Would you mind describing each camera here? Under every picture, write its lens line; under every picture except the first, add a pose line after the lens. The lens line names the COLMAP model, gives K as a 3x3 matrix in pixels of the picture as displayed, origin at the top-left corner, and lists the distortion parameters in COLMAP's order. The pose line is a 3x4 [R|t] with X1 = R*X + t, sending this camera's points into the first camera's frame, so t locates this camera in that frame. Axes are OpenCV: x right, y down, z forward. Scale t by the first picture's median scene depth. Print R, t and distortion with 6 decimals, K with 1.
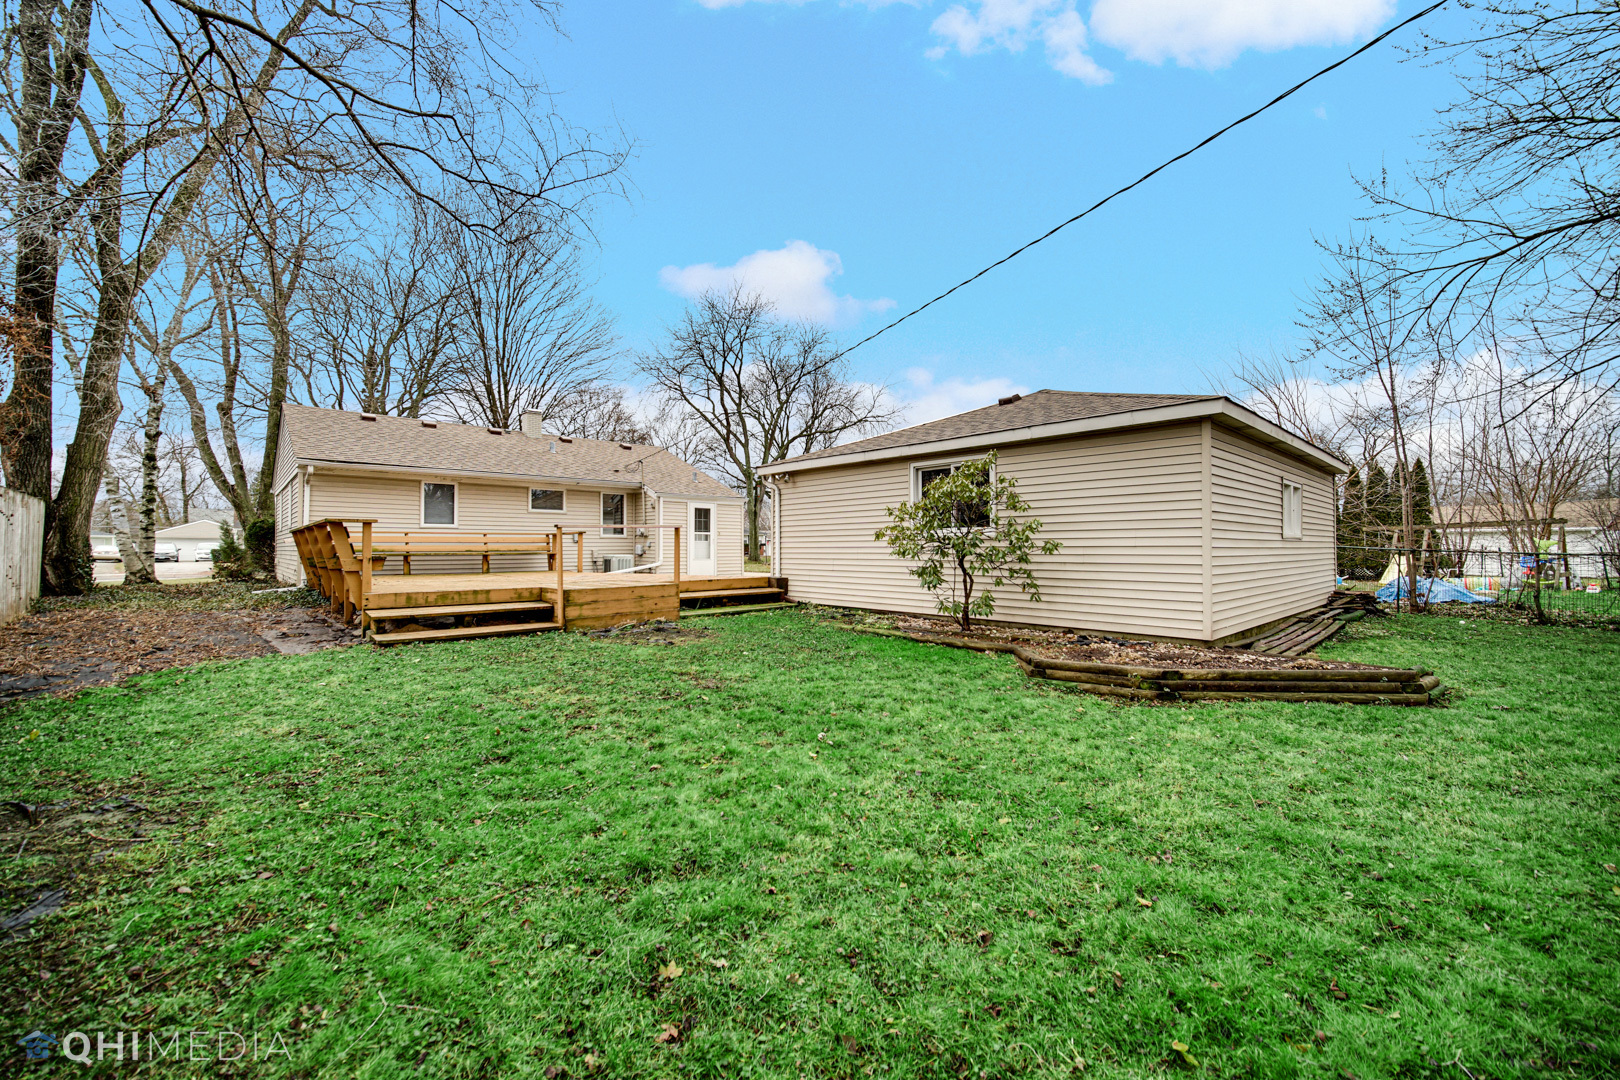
lens RADIAL K [[638.3, 0, 809.4], [0, 638.3, 535.3], [0, 0, 1]] dist [0.000901, 0.000862]
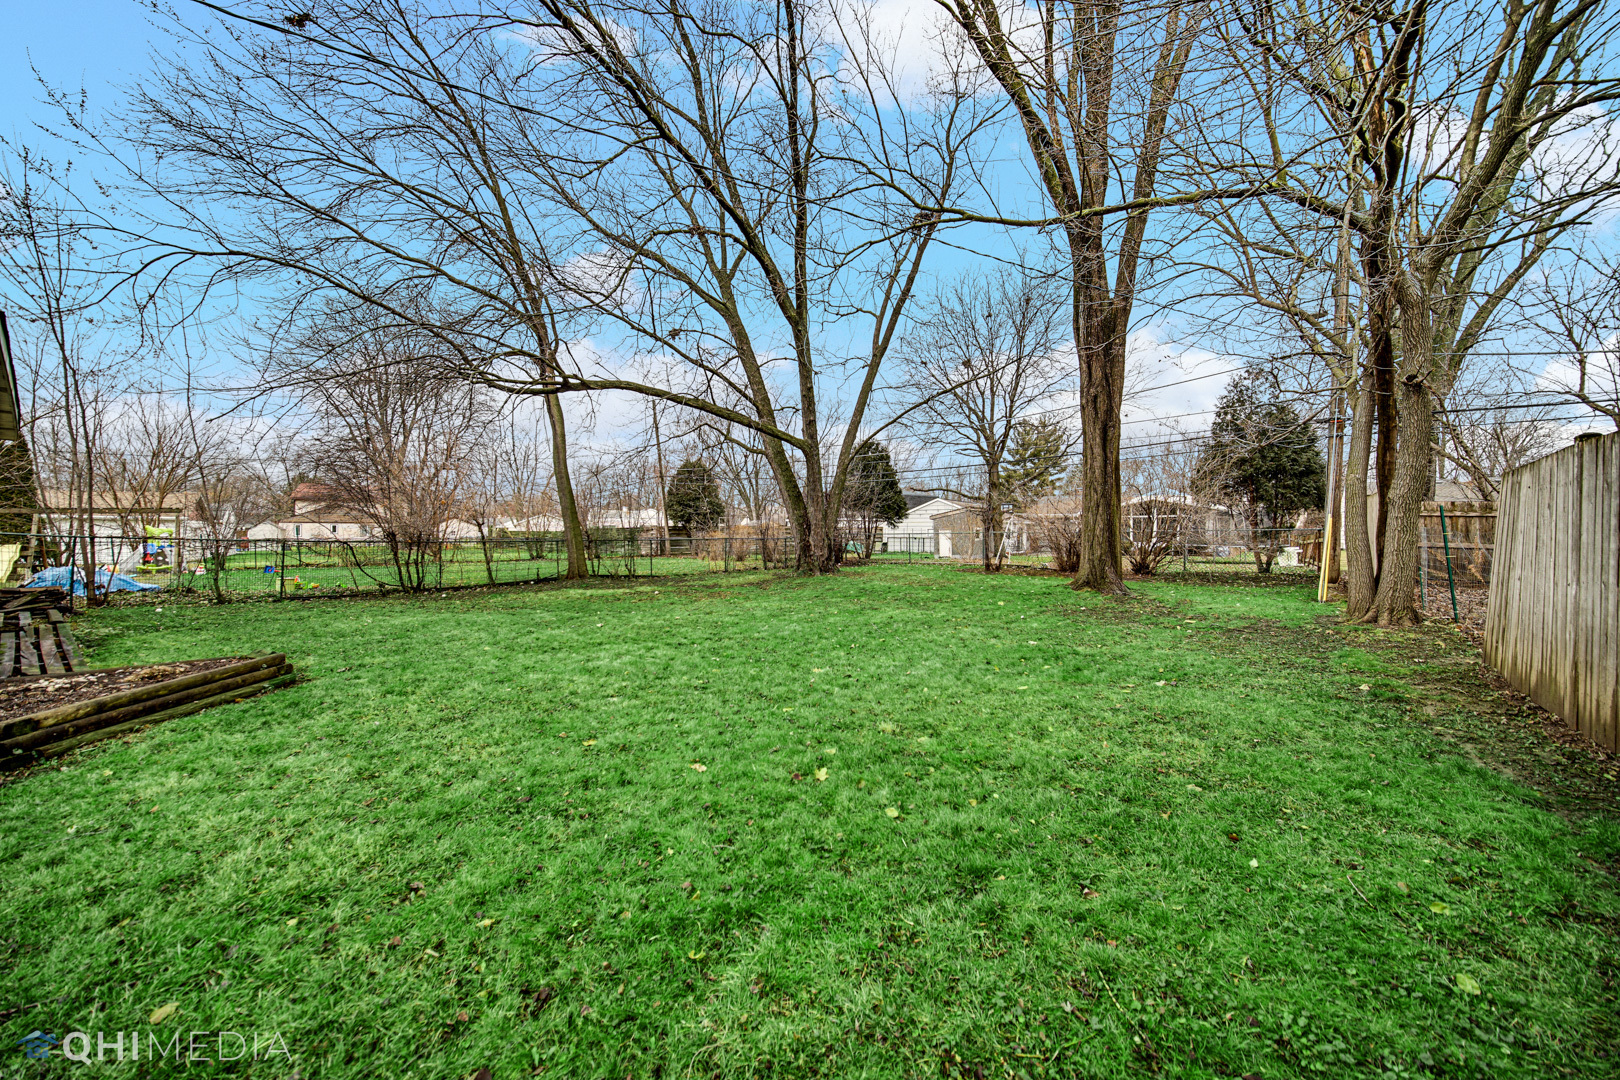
lens RADIAL K [[638.3, 0, 809.4], [0, 638.3, 535.3], [0, 0, 1]] dist [0.000901, 0.000862]
pose [[-0.157535, 0.005176, 0.987500, -0.110534], [-0.022424, 0.999710, -0.008817, 0.008191], [-0.987259, -0.023532, -0.157373, 0.185805]]
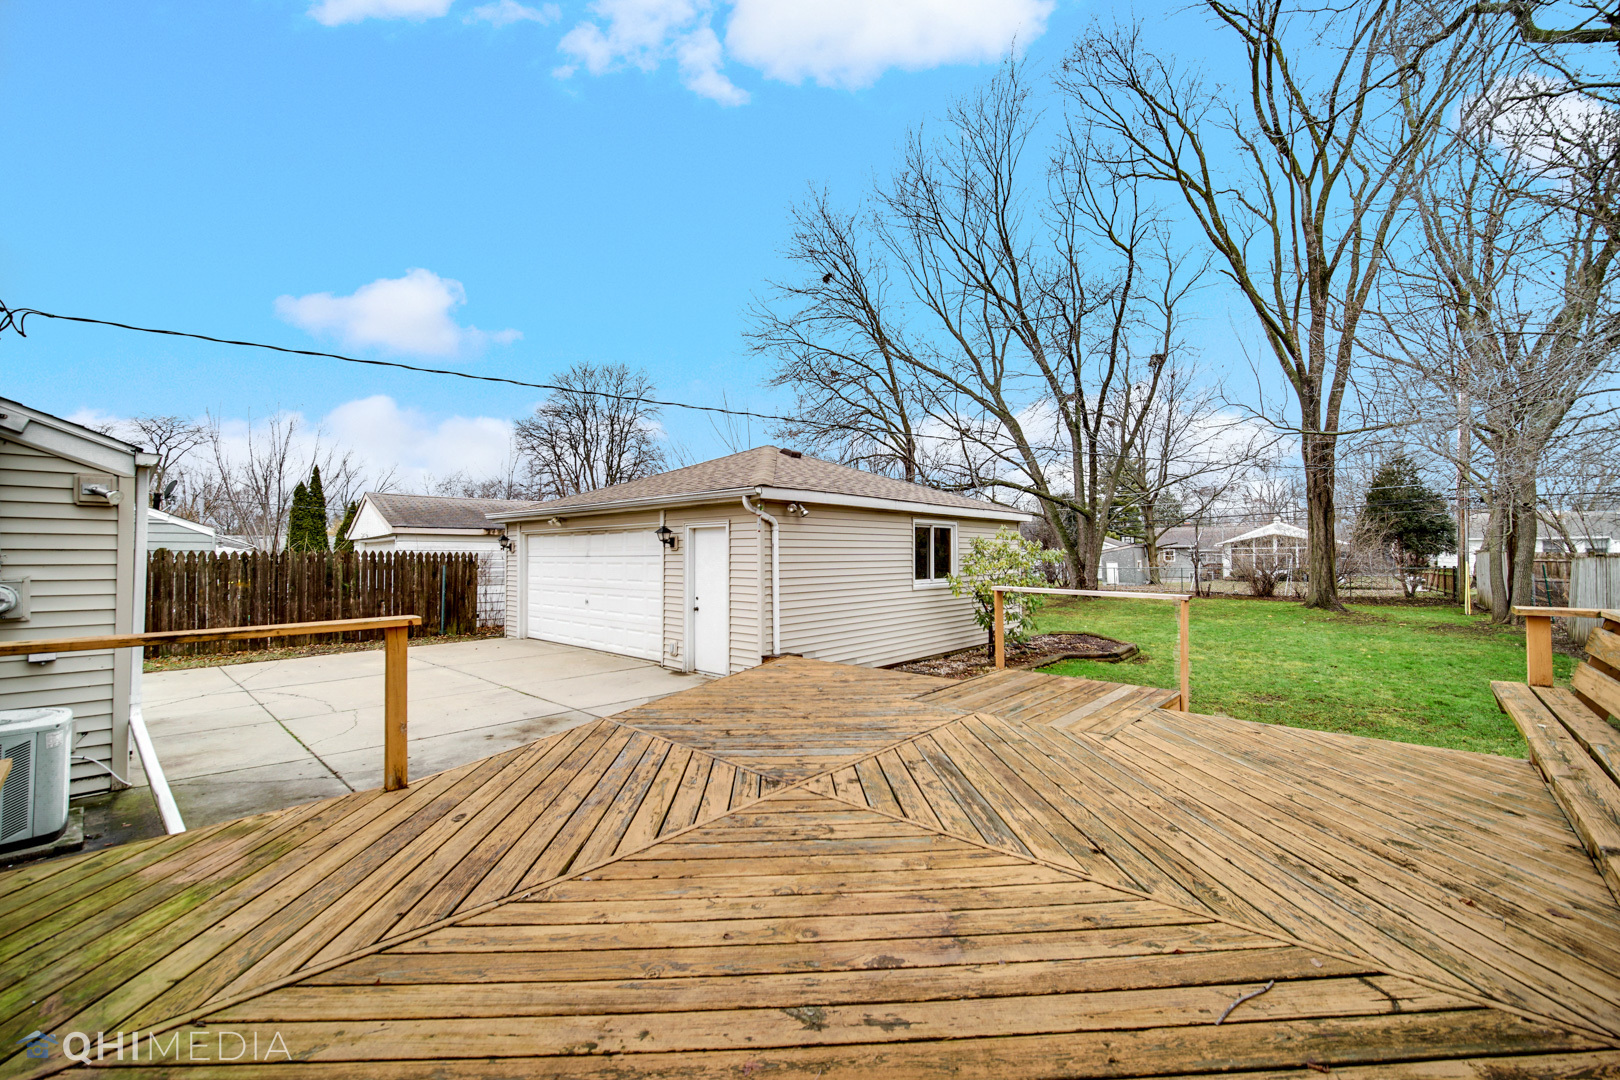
lens RADIAL K [[645.6, 0, 810.0], [0, 645.6, 540.0], [0, 0, 1]] dist [0.001293, -0.000099]
pose [[-0.097781, 0.033283, 0.994651, -0.598253], [-0.017154, 0.999236, -0.035123, -0.014701], [-0.995060, -0.020497, -0.097135, 0.871409]]
